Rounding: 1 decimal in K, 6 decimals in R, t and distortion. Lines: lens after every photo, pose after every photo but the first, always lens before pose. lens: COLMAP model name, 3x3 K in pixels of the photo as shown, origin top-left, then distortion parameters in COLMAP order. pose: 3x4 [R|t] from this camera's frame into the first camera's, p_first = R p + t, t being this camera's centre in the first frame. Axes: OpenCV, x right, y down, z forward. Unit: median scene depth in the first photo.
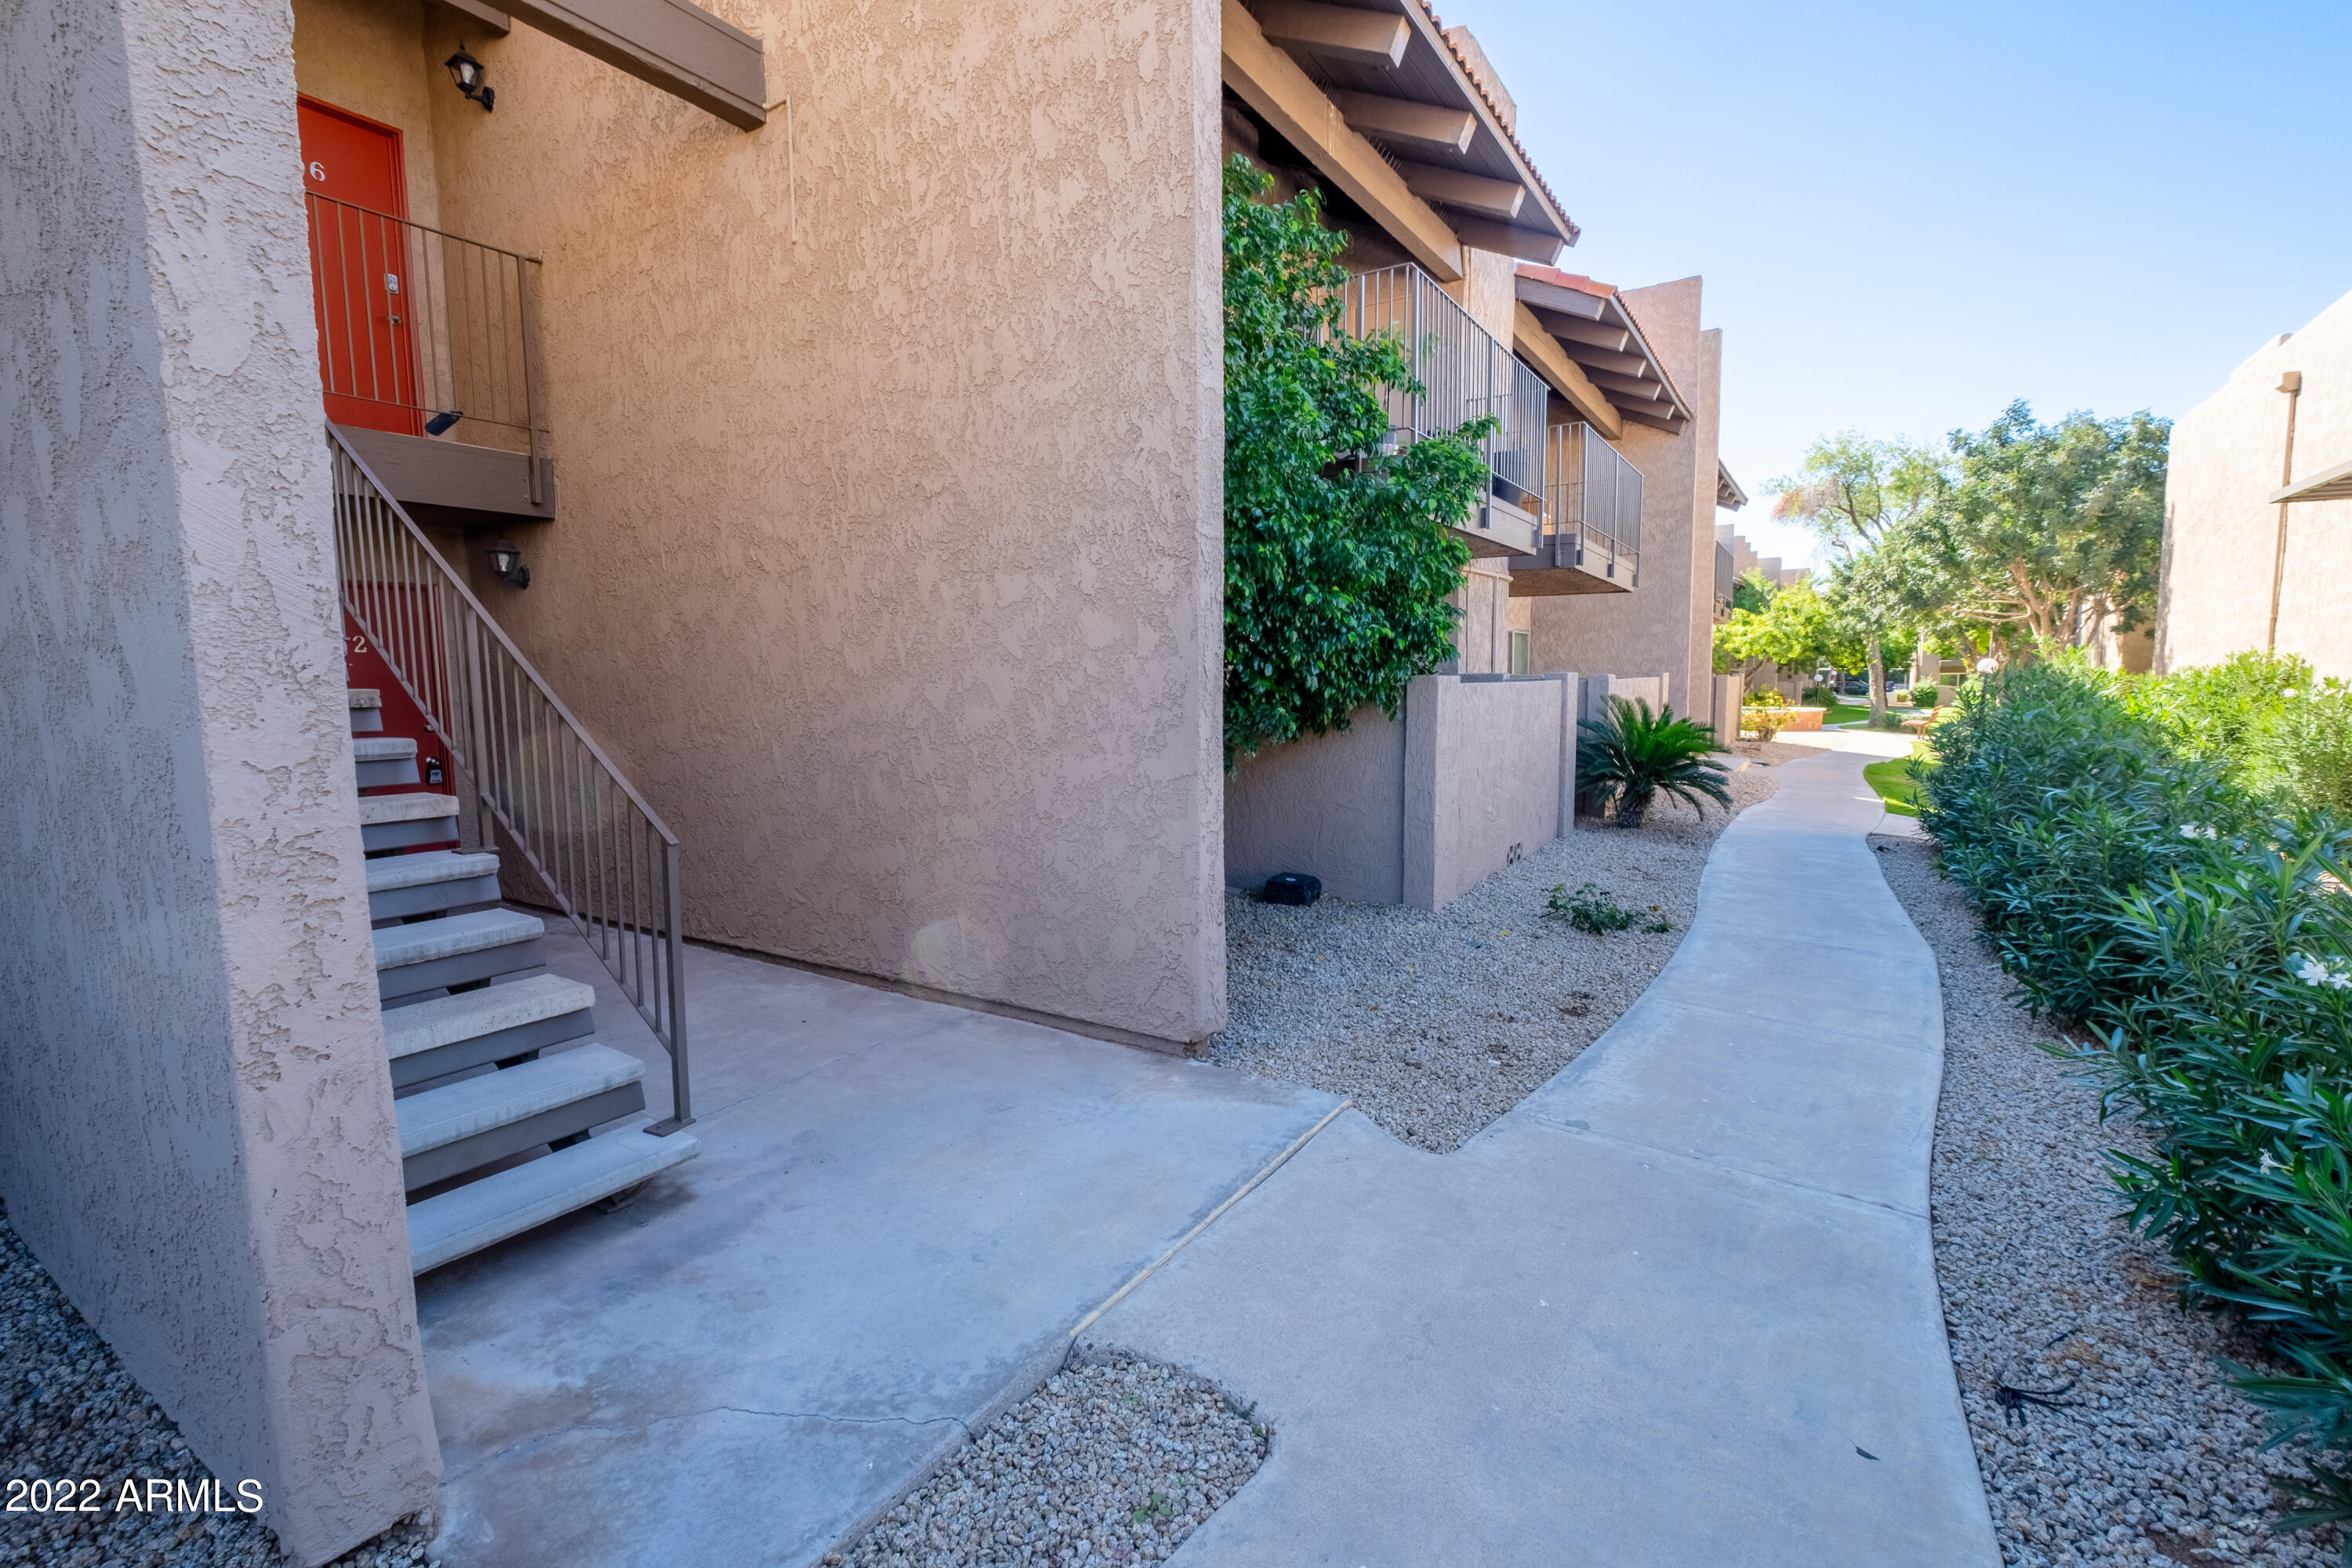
lens RADIAL K [[1018.7, 0, 1206.7], [0, 1018.7, 784.9], [0, 0, 1]] dist [-0.009075, 0.000129]
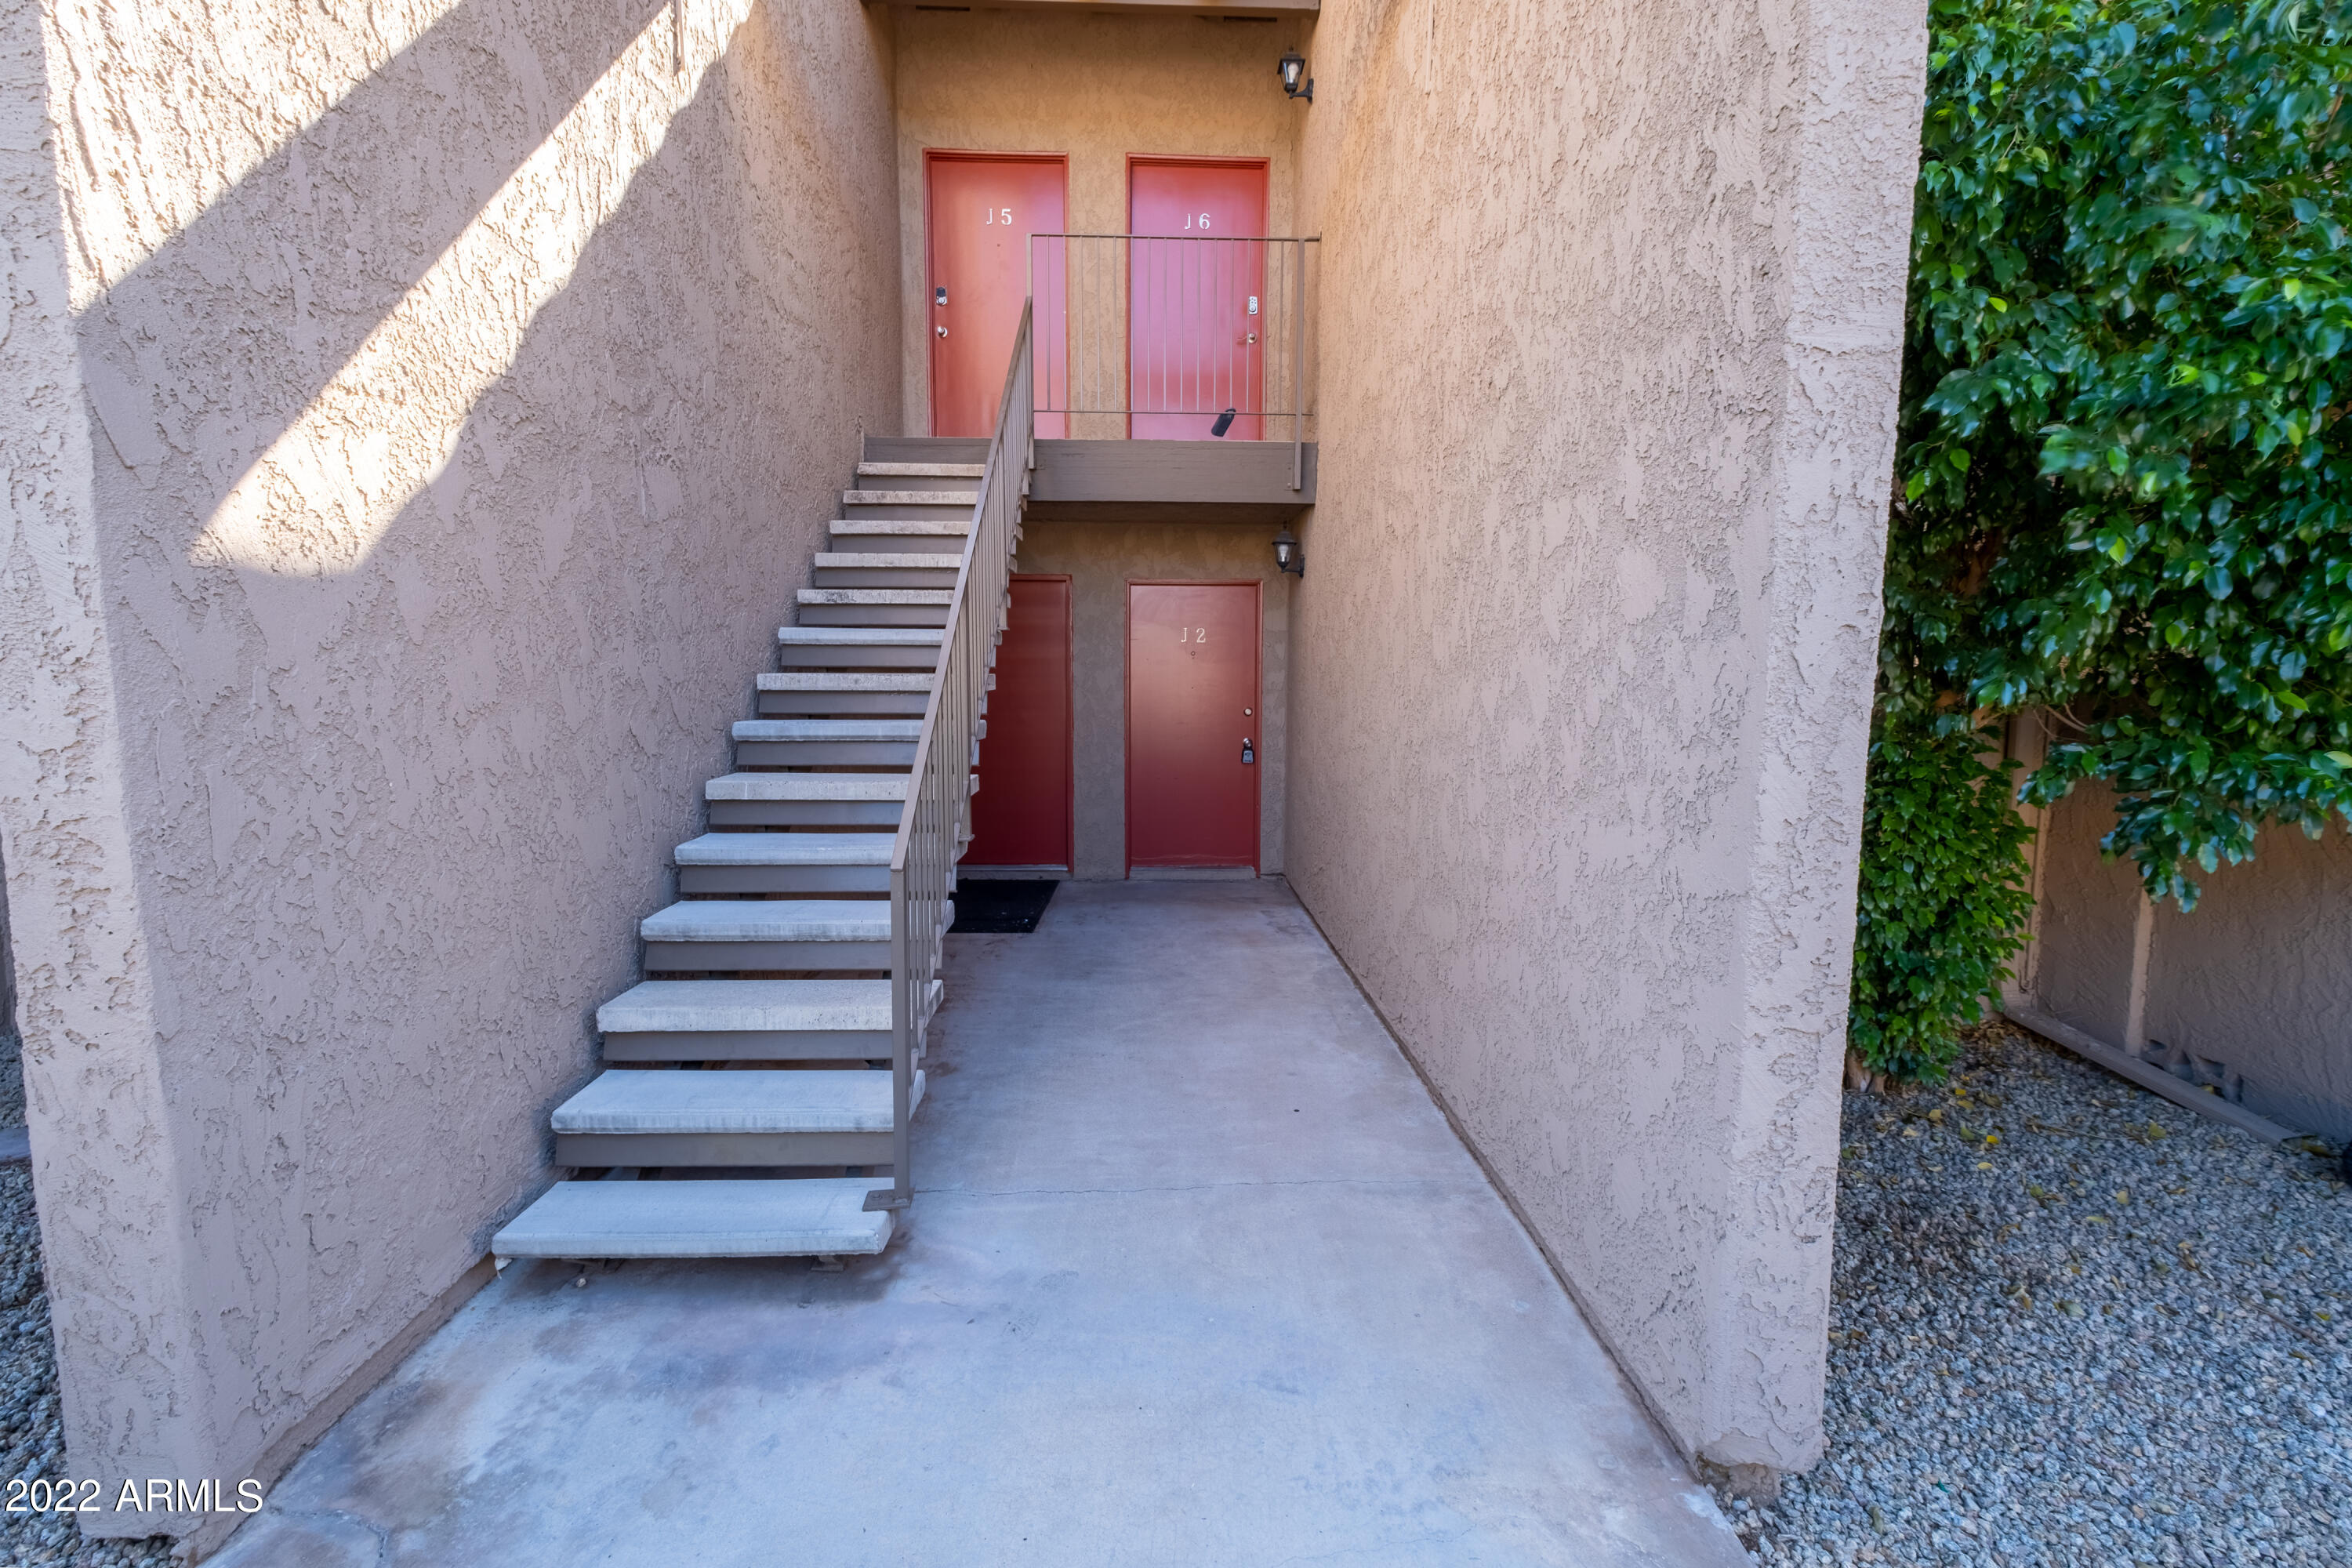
lens RADIAL K [[1049.6, 0, 1191.4], [0, 1049.6, 780.8], [0, 0, 1]] dist [-0.005835, 0.001504]
pose [[0.566056, 0.098981, -0.818403, 0.295981], [-0.099358, 0.993720, 0.051463, -0.080243], [0.818357, 0.052184, 0.572336, 0.707468]]
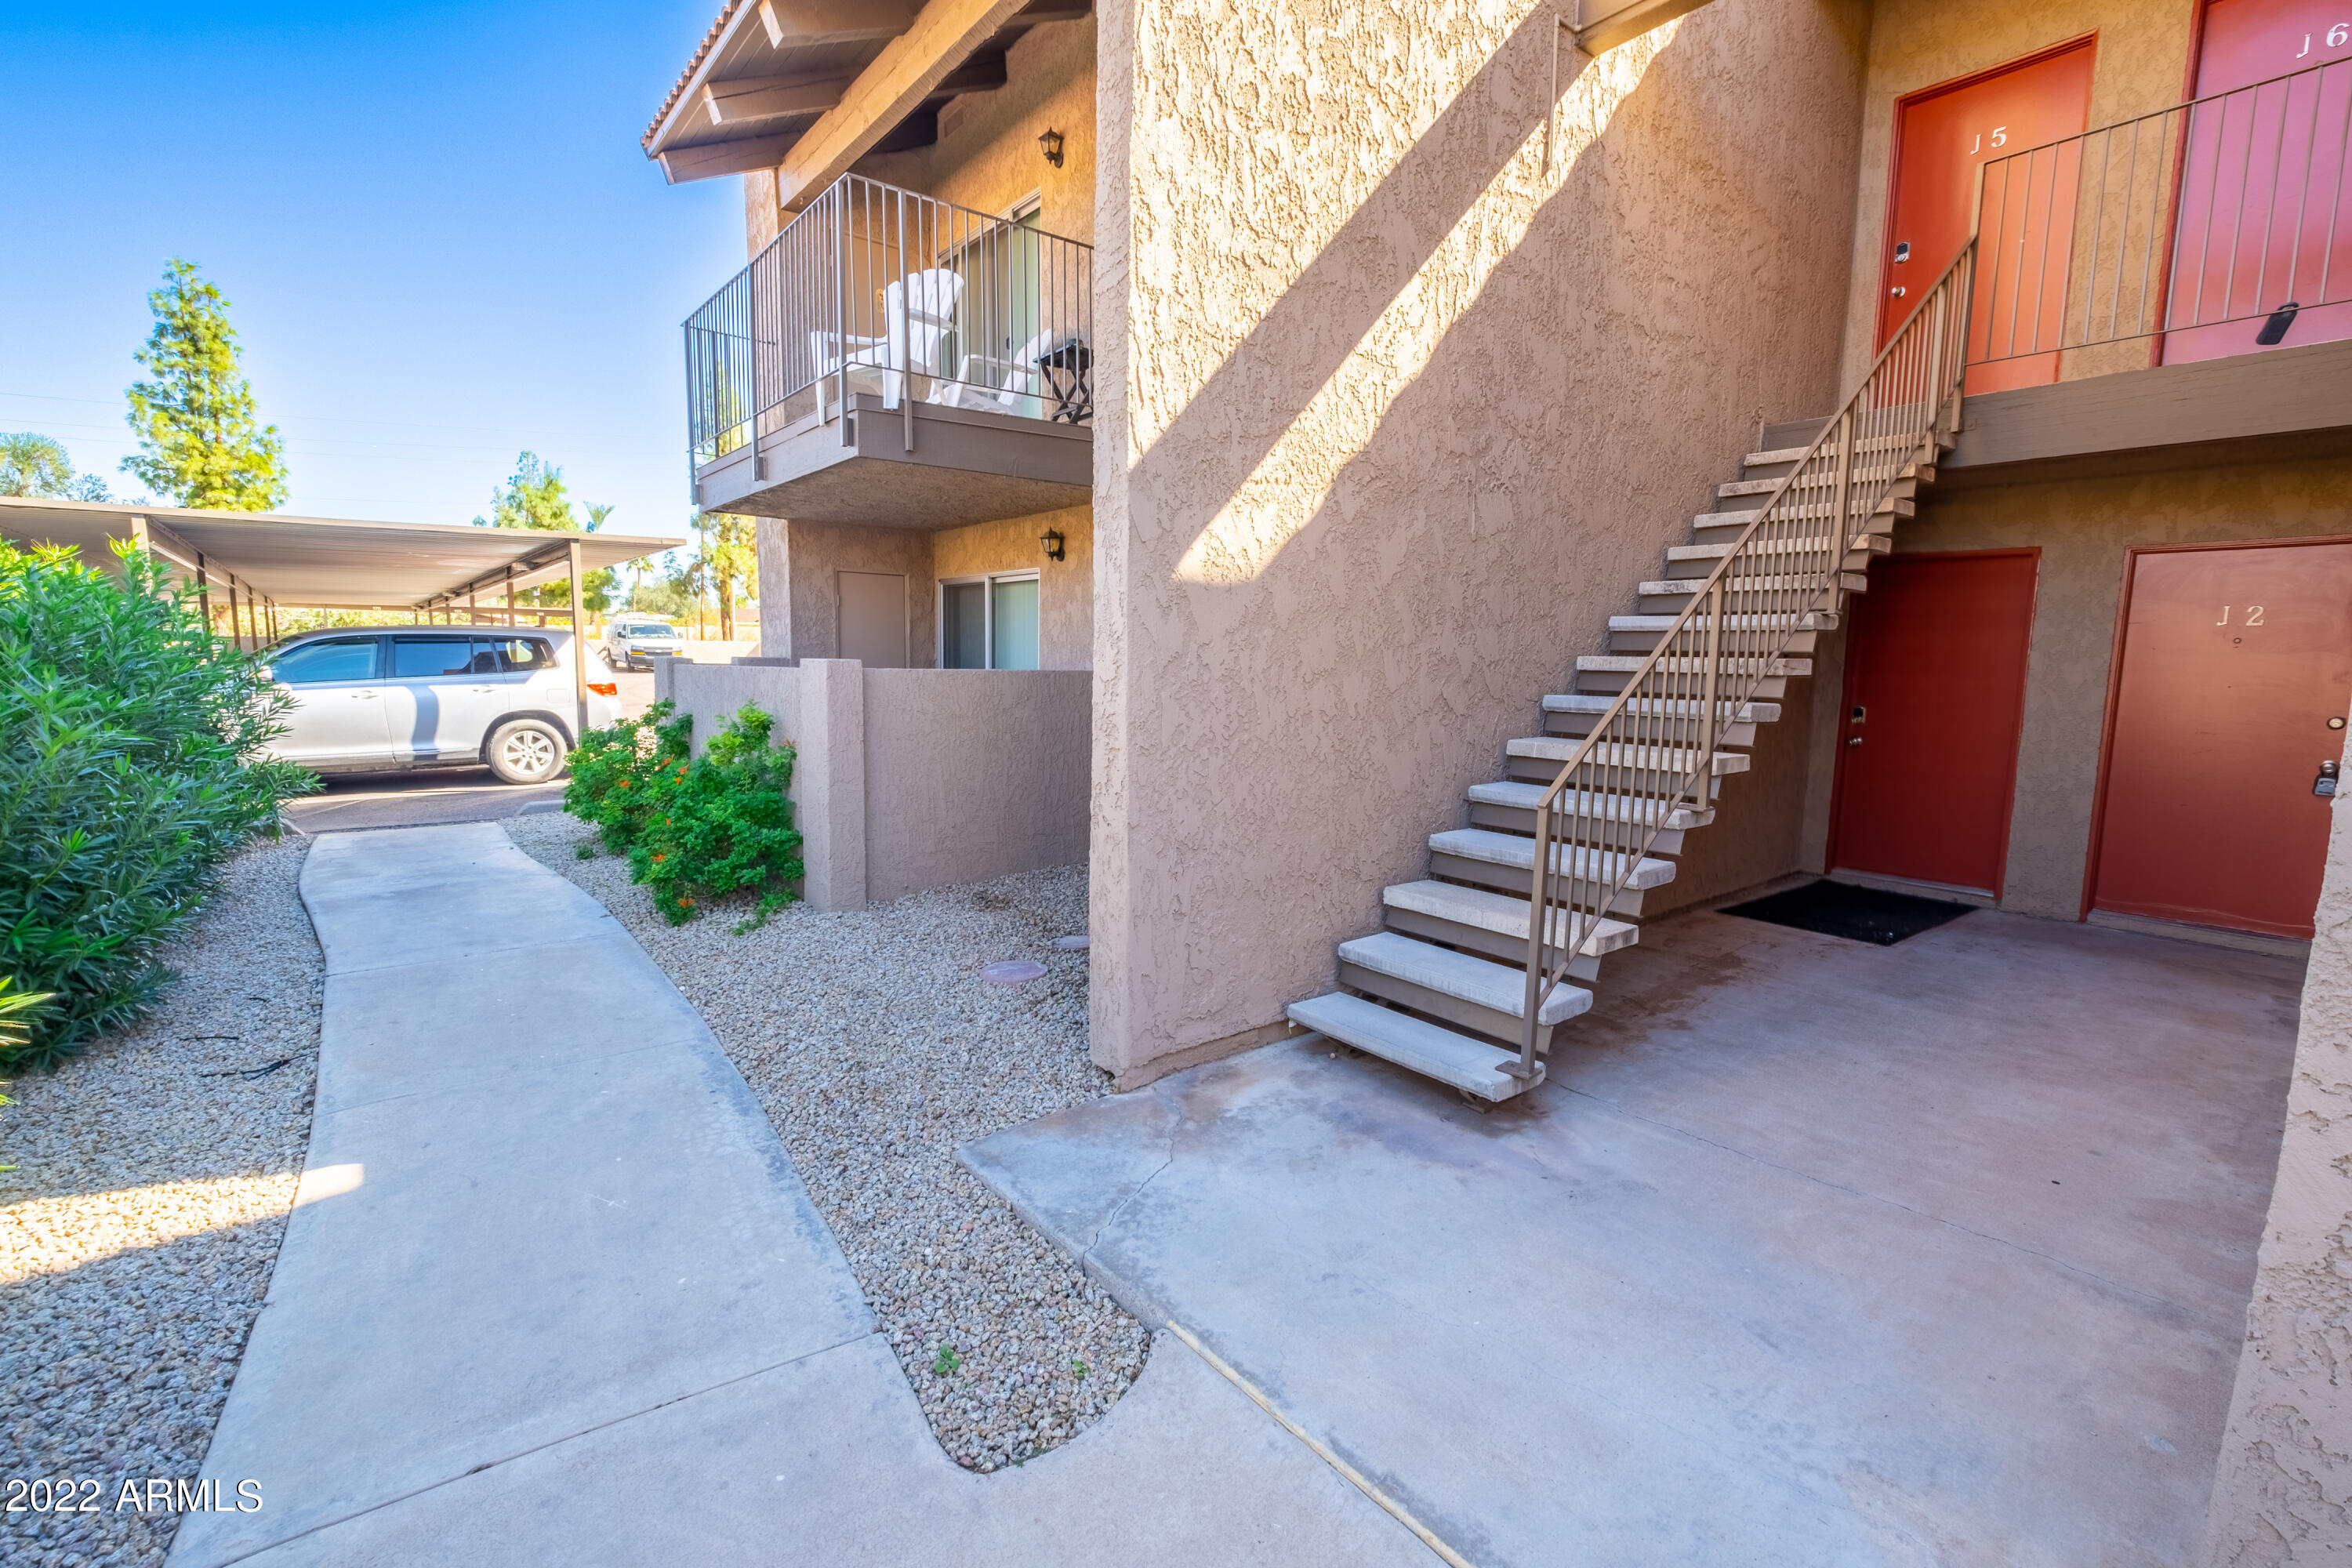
lens RADIAL K [[1049.6, 0, 1191.4], [0, 1049.6, 780.8], [0, 0, 1]] dist [-0.005835, 0.001504]
pose [[-0.319763, 0.118299, -0.940084, 0.581342], [-0.114200, 0.980130, 0.162182, -0.098587], [0.940590, 0.159217, -0.299900, 0.982740]]
